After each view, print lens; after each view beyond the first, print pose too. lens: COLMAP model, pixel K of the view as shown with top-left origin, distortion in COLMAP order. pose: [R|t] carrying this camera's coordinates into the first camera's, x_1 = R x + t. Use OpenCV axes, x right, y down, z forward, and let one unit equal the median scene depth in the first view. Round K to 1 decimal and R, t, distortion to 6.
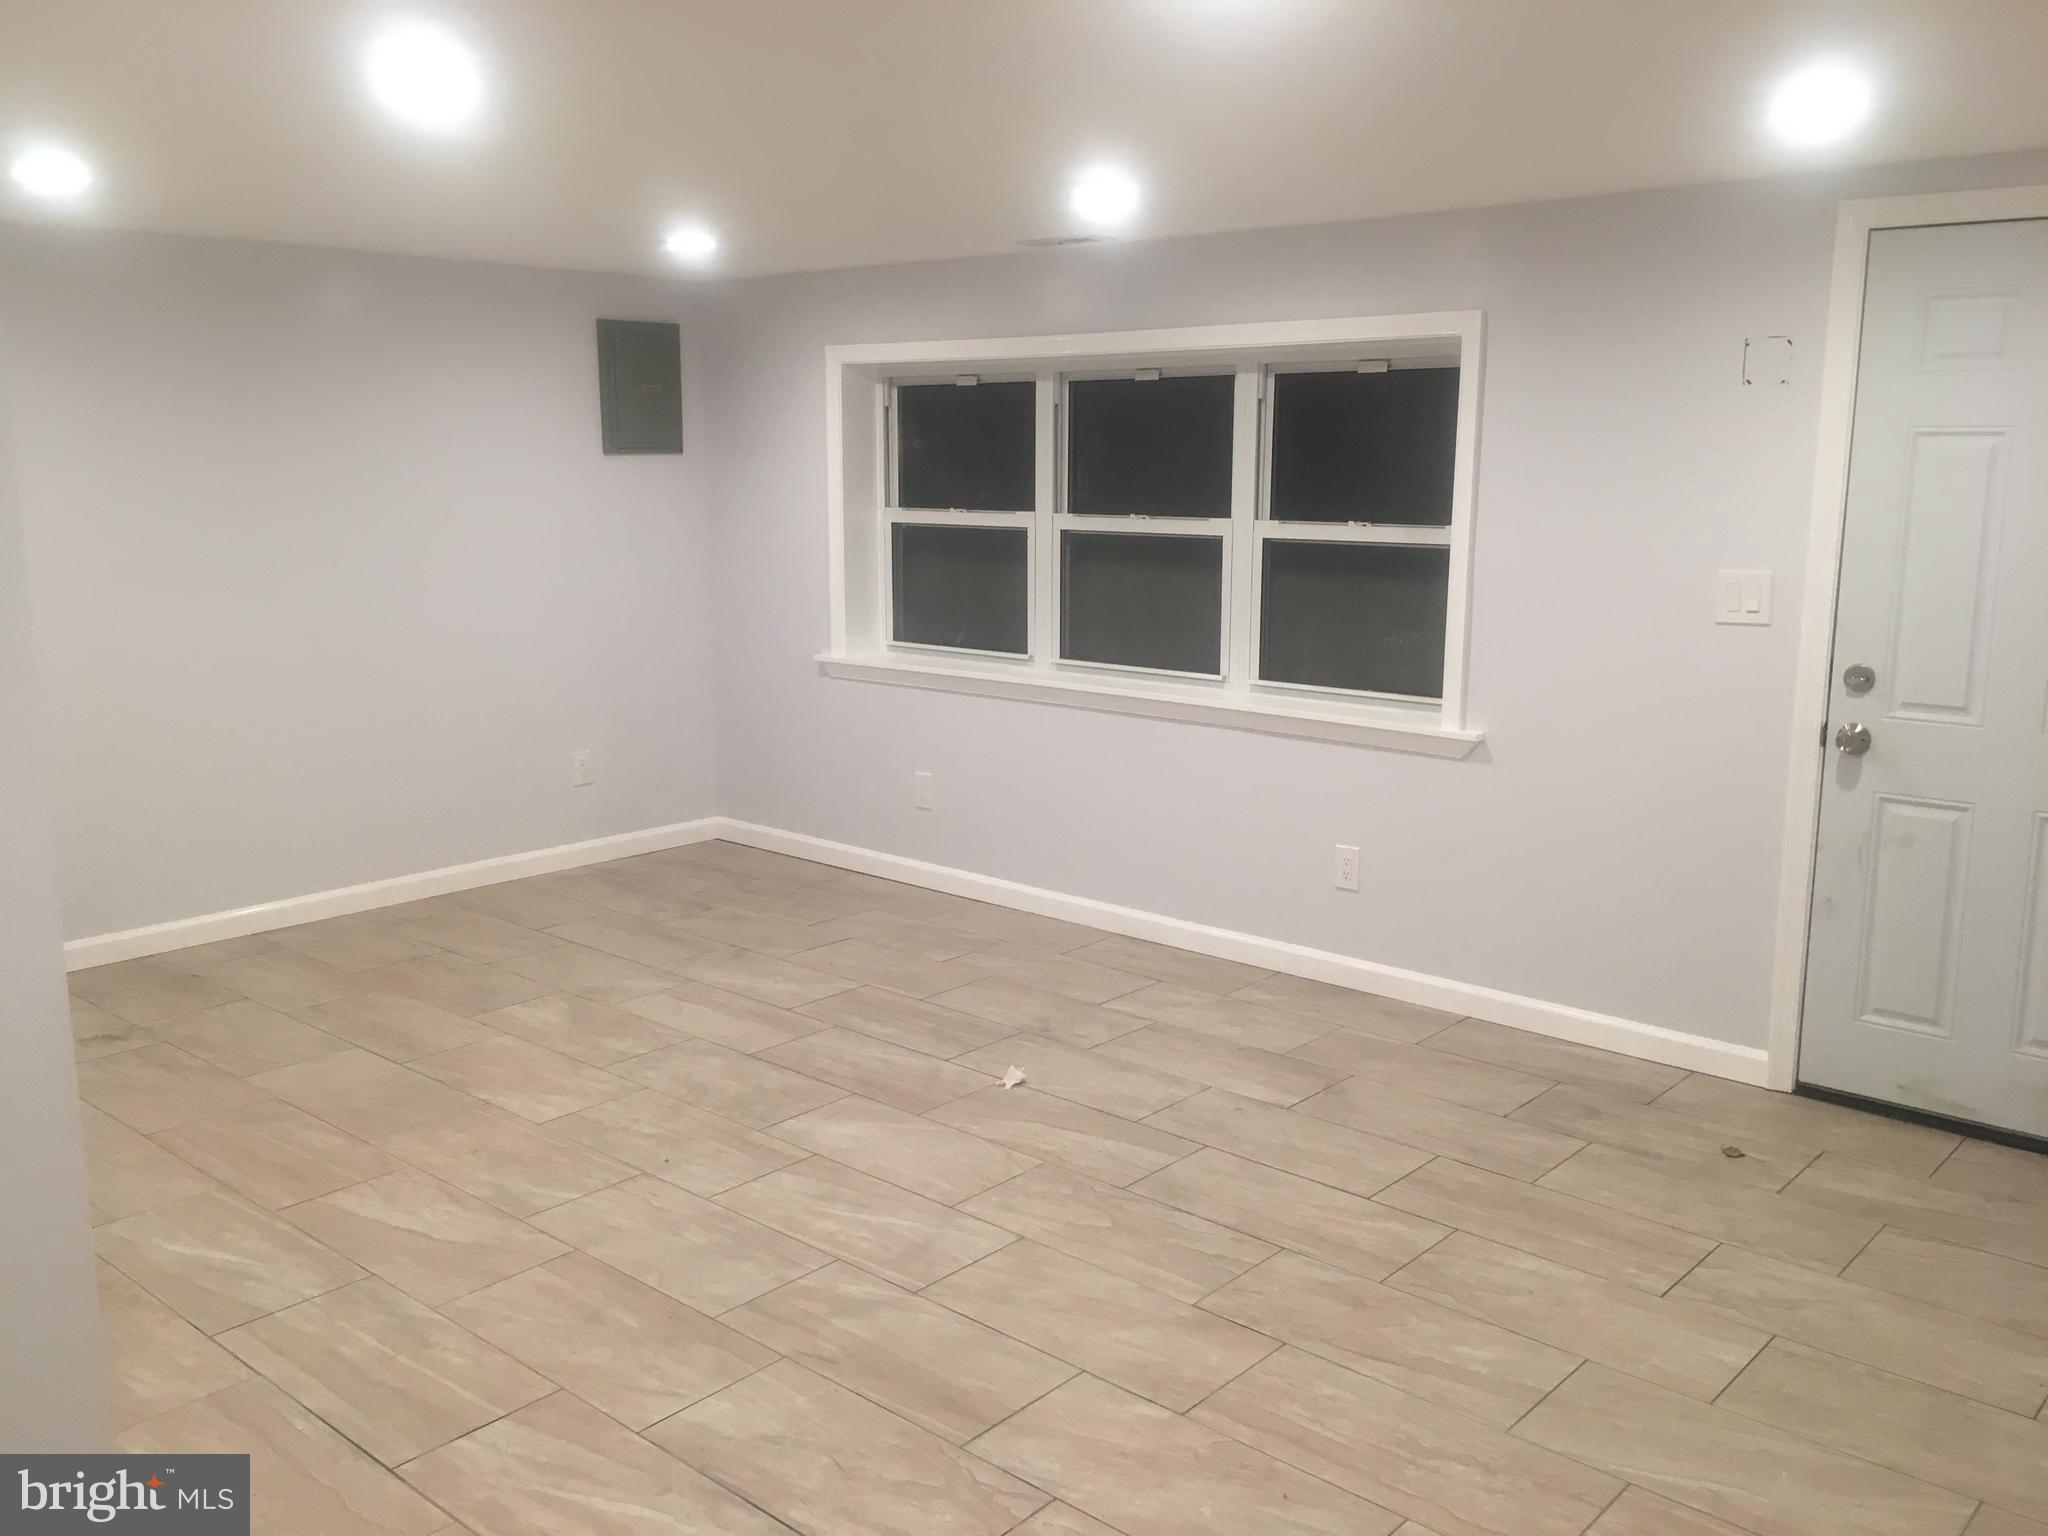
lens RADIAL K [[1688.5, 0, 1024.0], [0, 1688.5, 768.0], [0, 0, 1]] dist [0.080651, -0.064317]
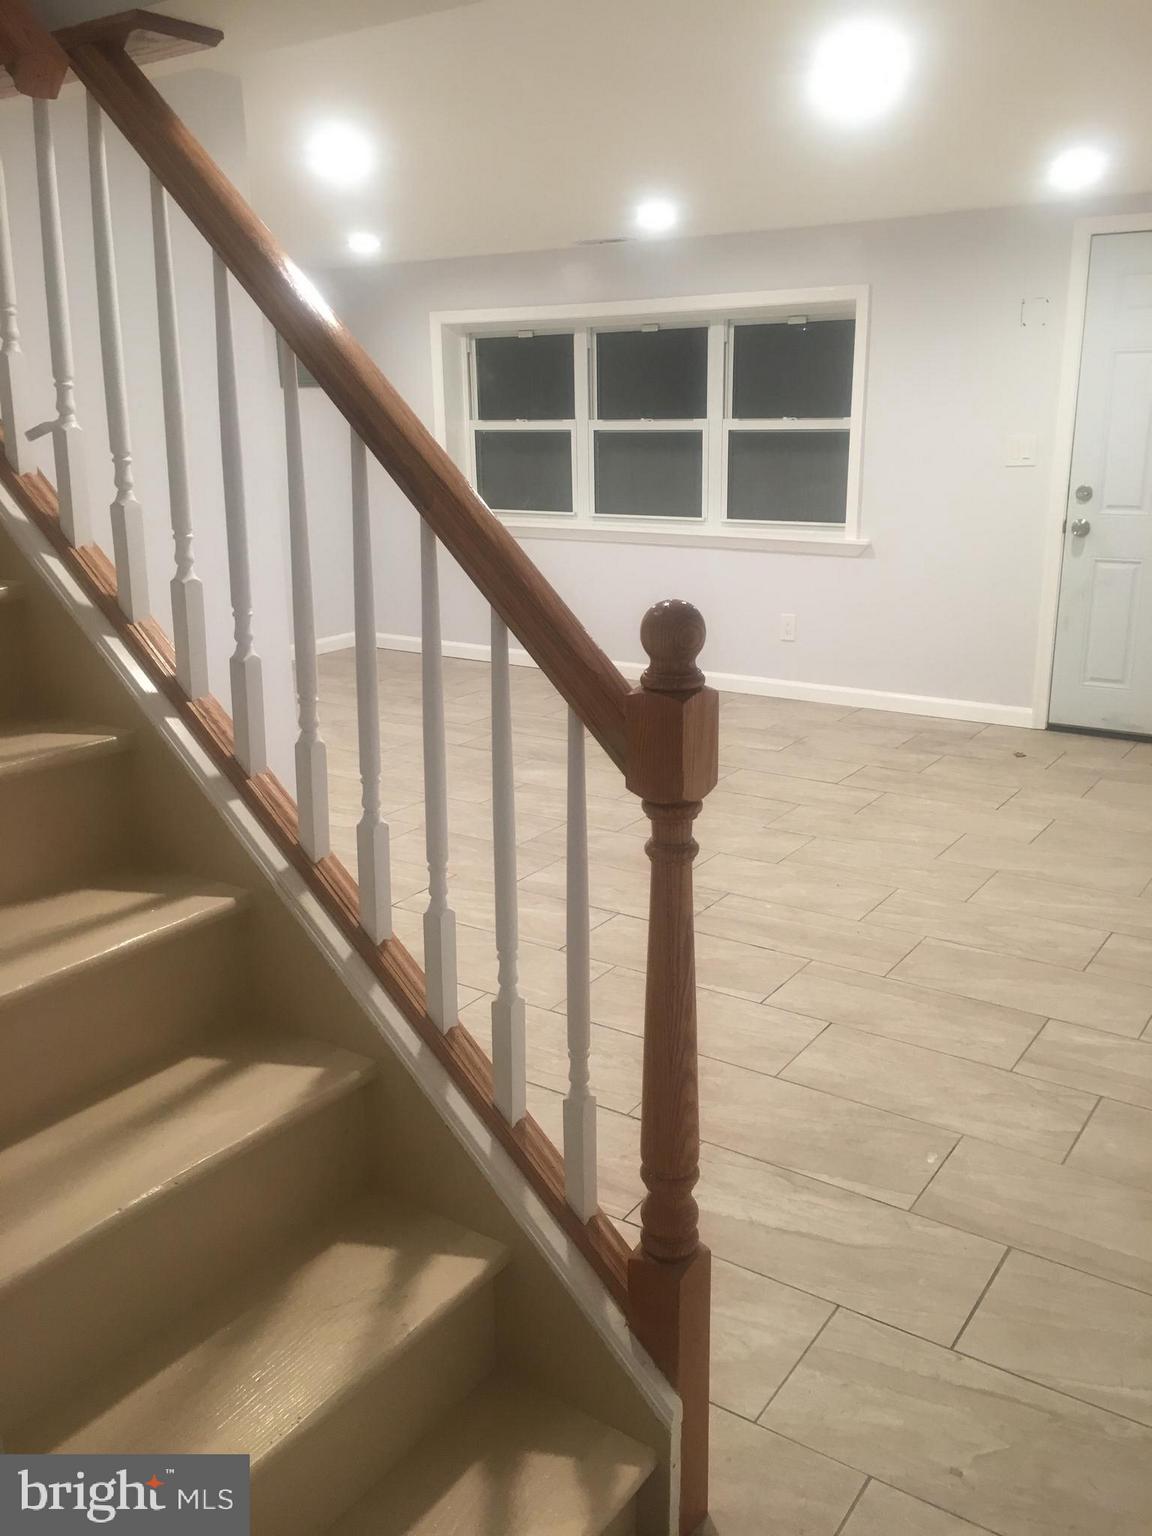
lens RADIAL K [[1266.3, 0, 576.0], [0, 1266.3, 768.0], [0, 0, 1]] dist [0.080651, -0.064317]
pose [[0.992152, -0.053945, 0.112806, -0.179817], [0.042495, 0.993922, 0.101555, 0.063768], [-0.117599, -0.095964, 0.988414, -0.255848]]
